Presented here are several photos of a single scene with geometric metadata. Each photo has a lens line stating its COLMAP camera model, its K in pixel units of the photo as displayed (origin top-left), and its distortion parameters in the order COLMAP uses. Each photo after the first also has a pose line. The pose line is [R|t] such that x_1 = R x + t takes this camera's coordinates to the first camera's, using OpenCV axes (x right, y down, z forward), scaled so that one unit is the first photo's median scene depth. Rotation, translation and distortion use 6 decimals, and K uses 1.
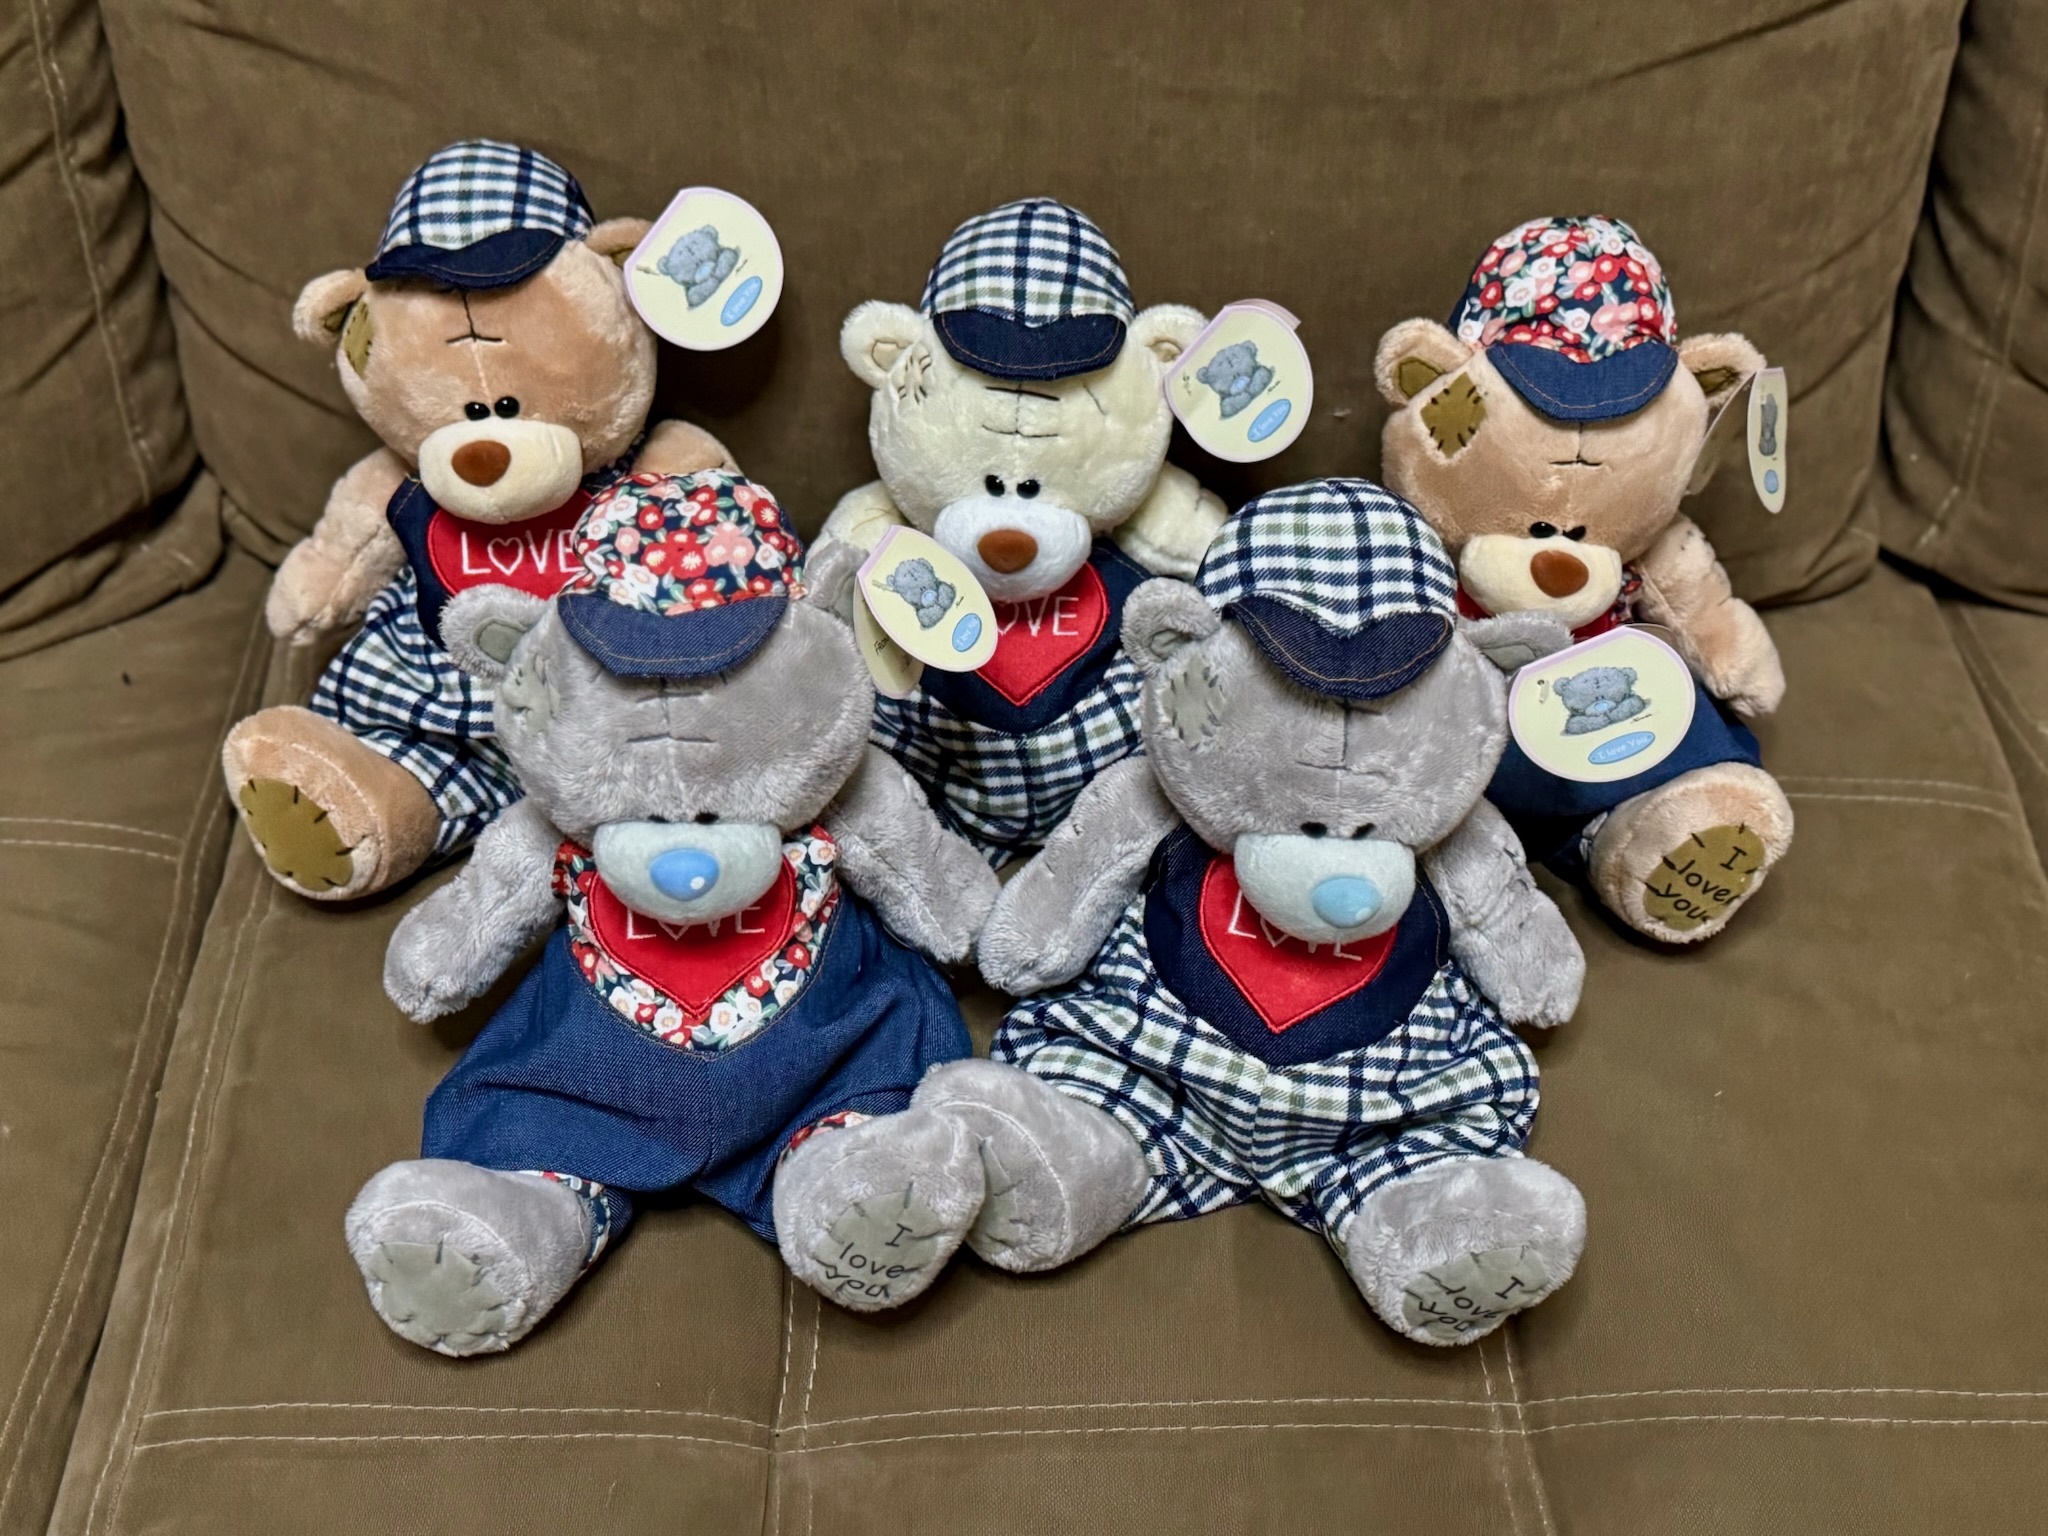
lens RADIAL K [[2767.3, 0, 1012.8], [0, 2767.3, 815.4], [0, 0, 1]] dist [0.118177, 0.000000]
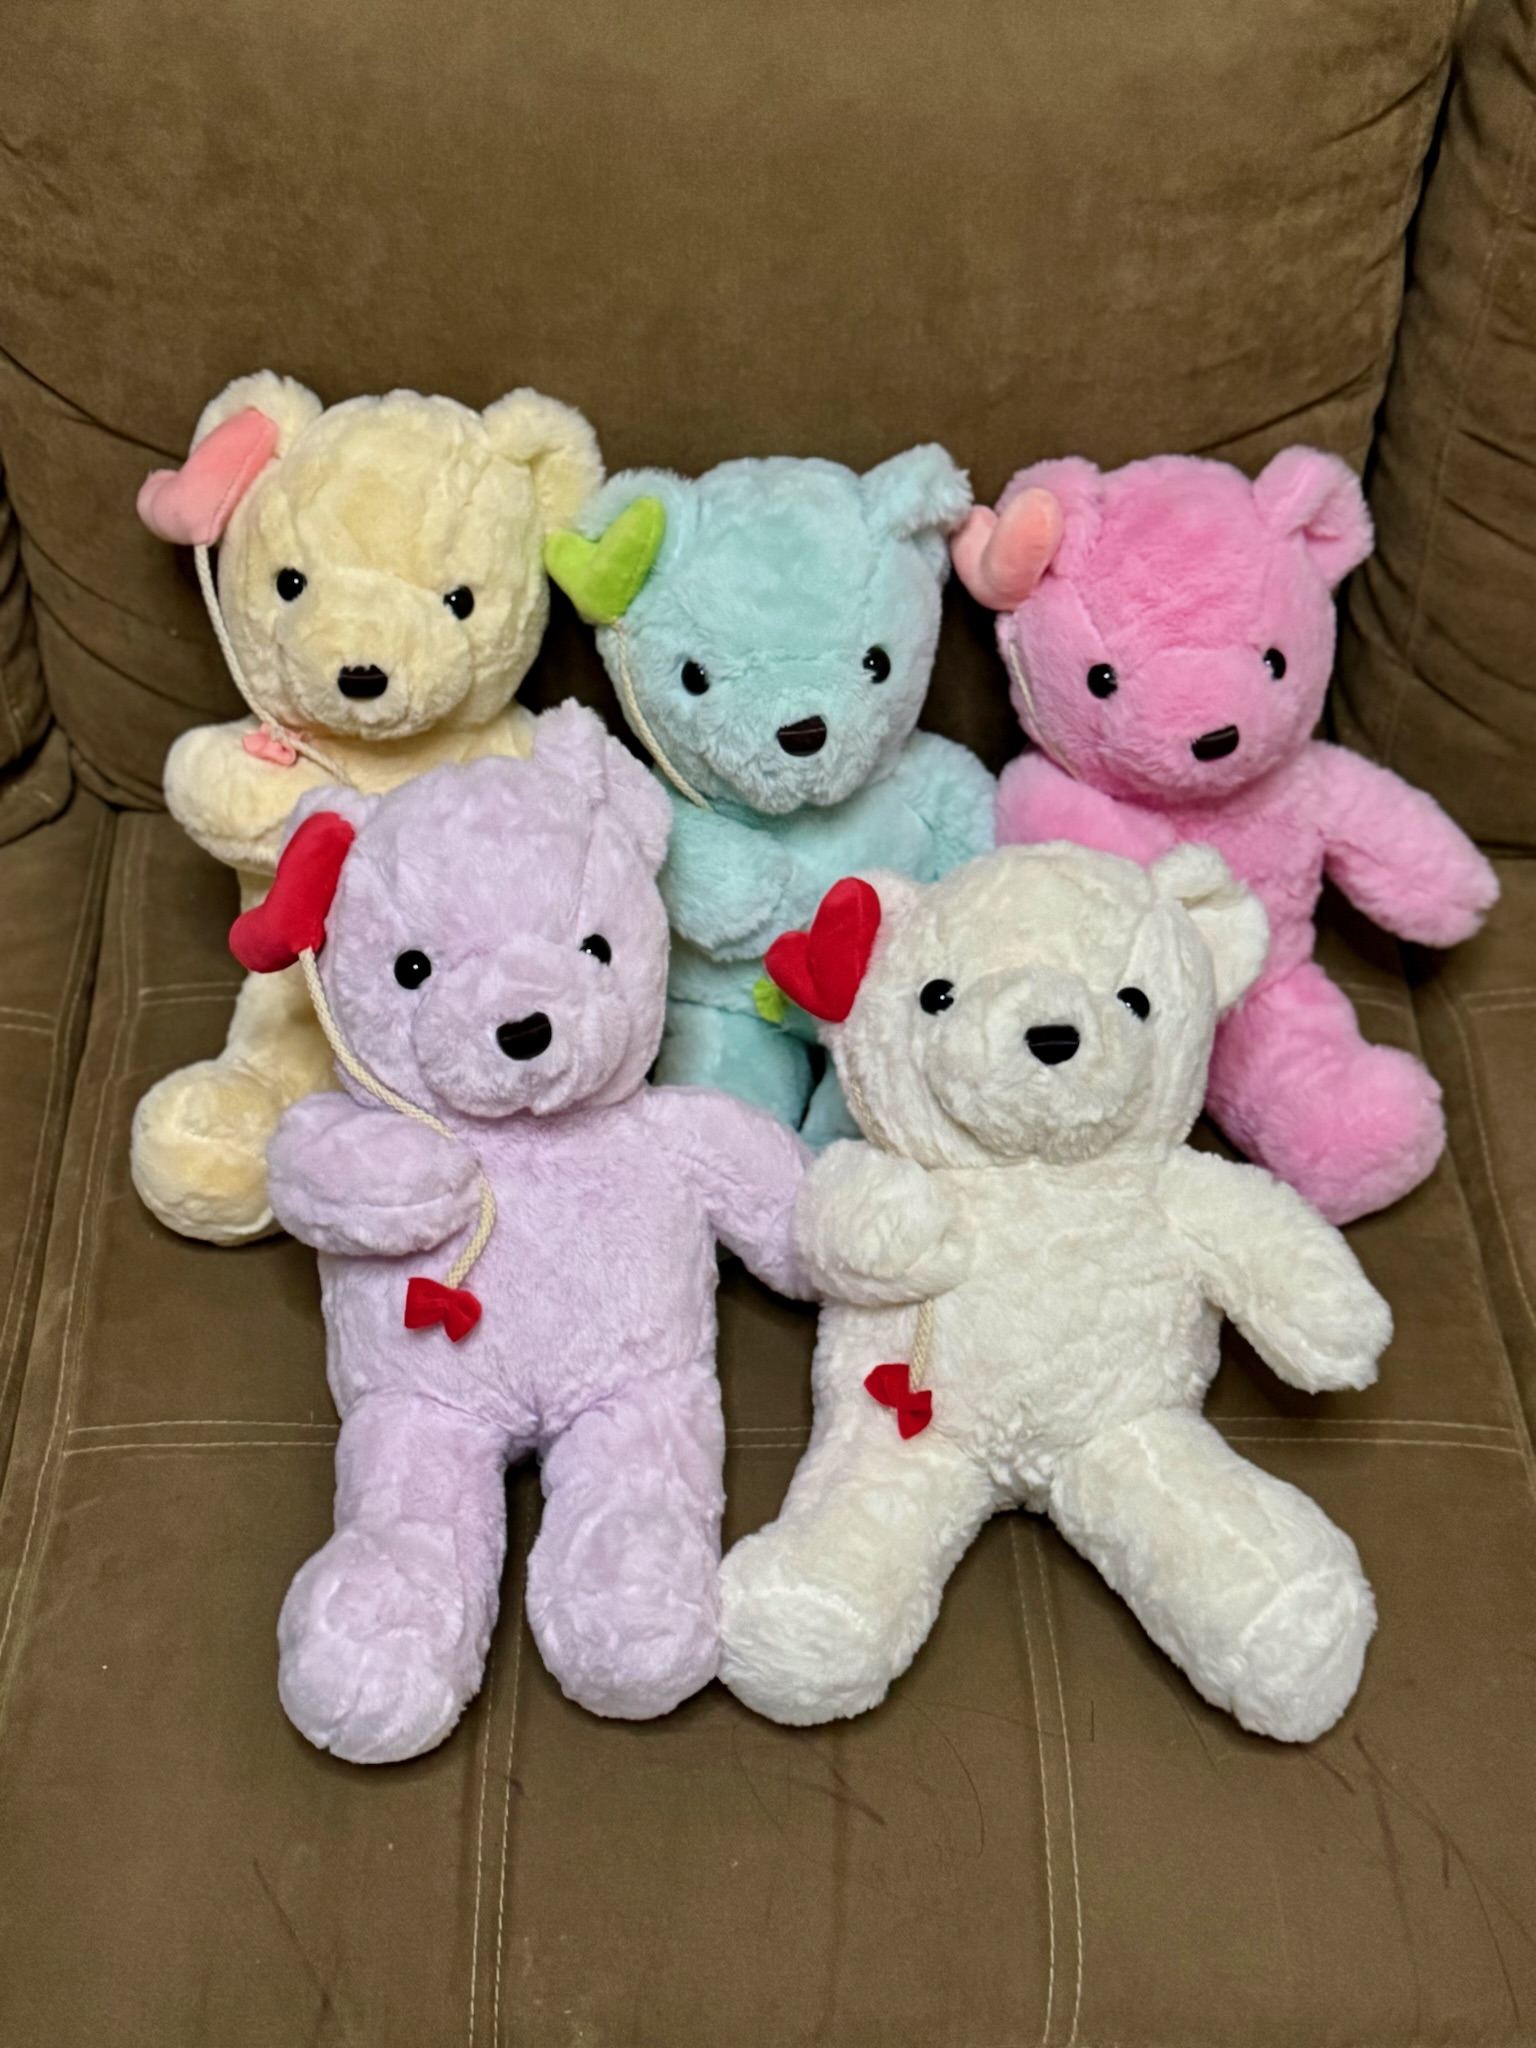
lens RADIAL K [[2767.3, 0, 774.3], [0, 2767.3, 1076.4], [0, 0, 1]] dist [0.118177, 0.000000]
pose [[0.999483, 0.005855, 0.031618, 0.007491], [-0.007999, 0.997644, 0.068131, -0.061029], [-0.031144, -0.068348, 0.997175, -0.378725]]
